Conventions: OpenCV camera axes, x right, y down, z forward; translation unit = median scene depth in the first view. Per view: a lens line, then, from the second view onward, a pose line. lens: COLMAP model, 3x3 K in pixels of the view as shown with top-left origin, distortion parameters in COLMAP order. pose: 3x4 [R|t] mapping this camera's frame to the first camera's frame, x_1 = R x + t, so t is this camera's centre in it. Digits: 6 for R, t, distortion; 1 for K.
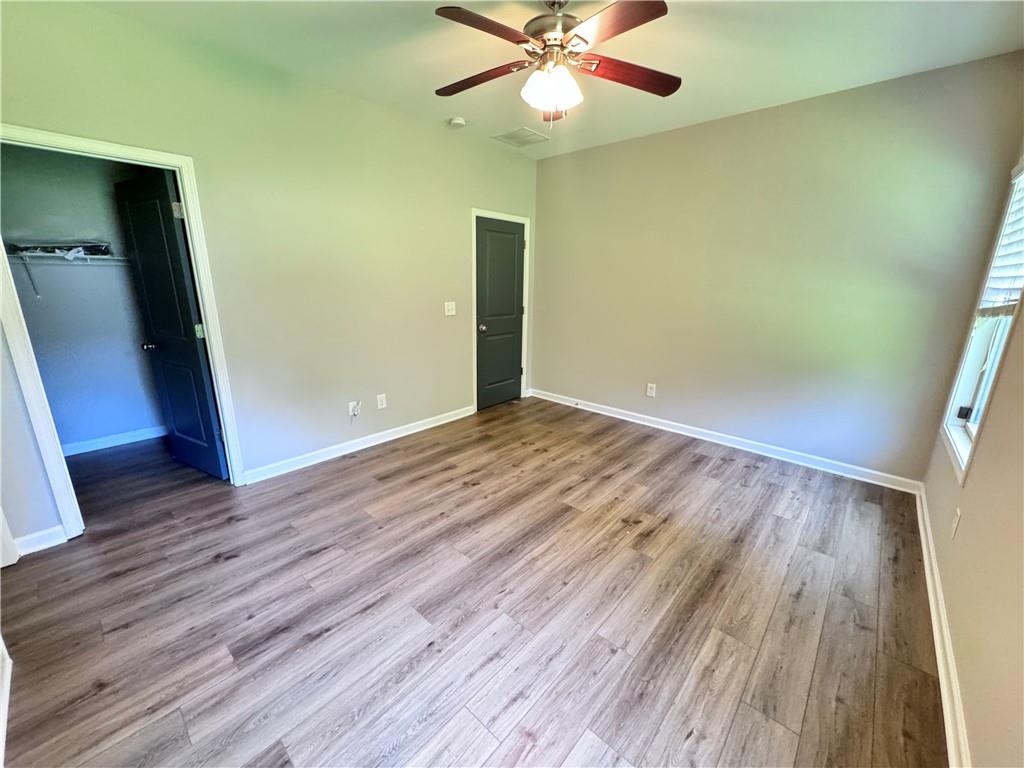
lens RADIAL K [[408.7, 0, 511.6], [0, 408.7, 384.9], [0, 0, 1]] dist [0.001513, 0.000211]
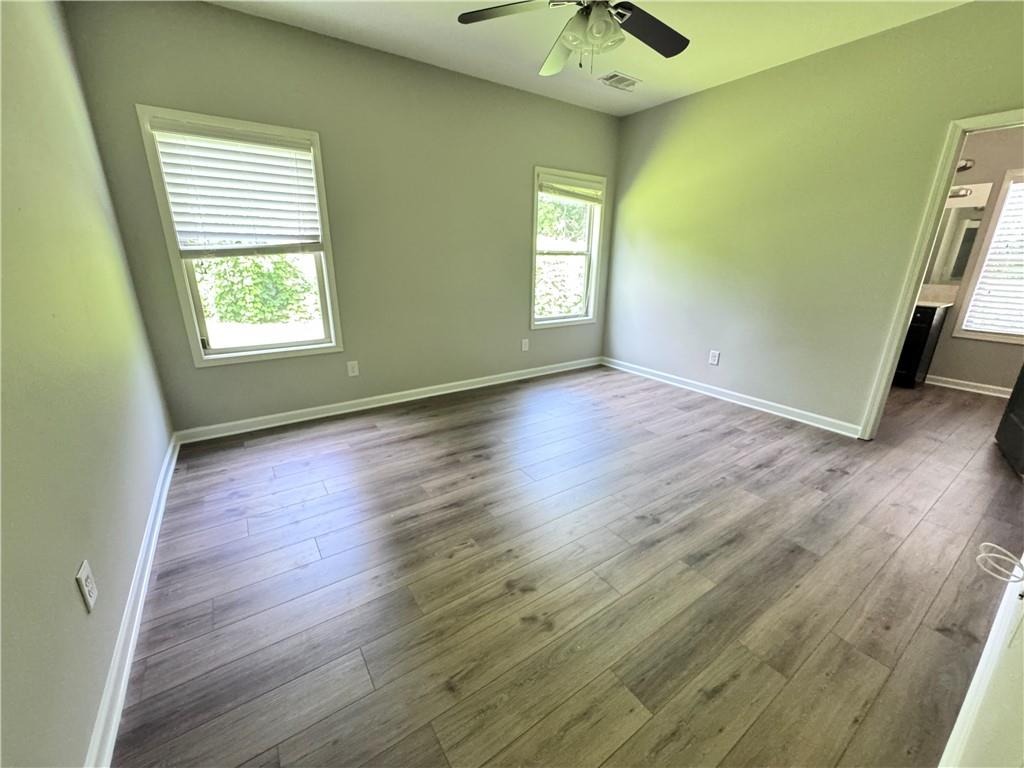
lens RADIAL K [[408.7, 0, 511.0], [0, 408.7, 381.9], [0, 0, 1]] dist [0.001513, 0.000211]
pose [[-0.971683, -0.090484, 0.218275, -0.000499], [0.038991, 0.849707, 0.525812, -0.369236], [-0.233047, 0.519433, -0.822118, 1.603796]]
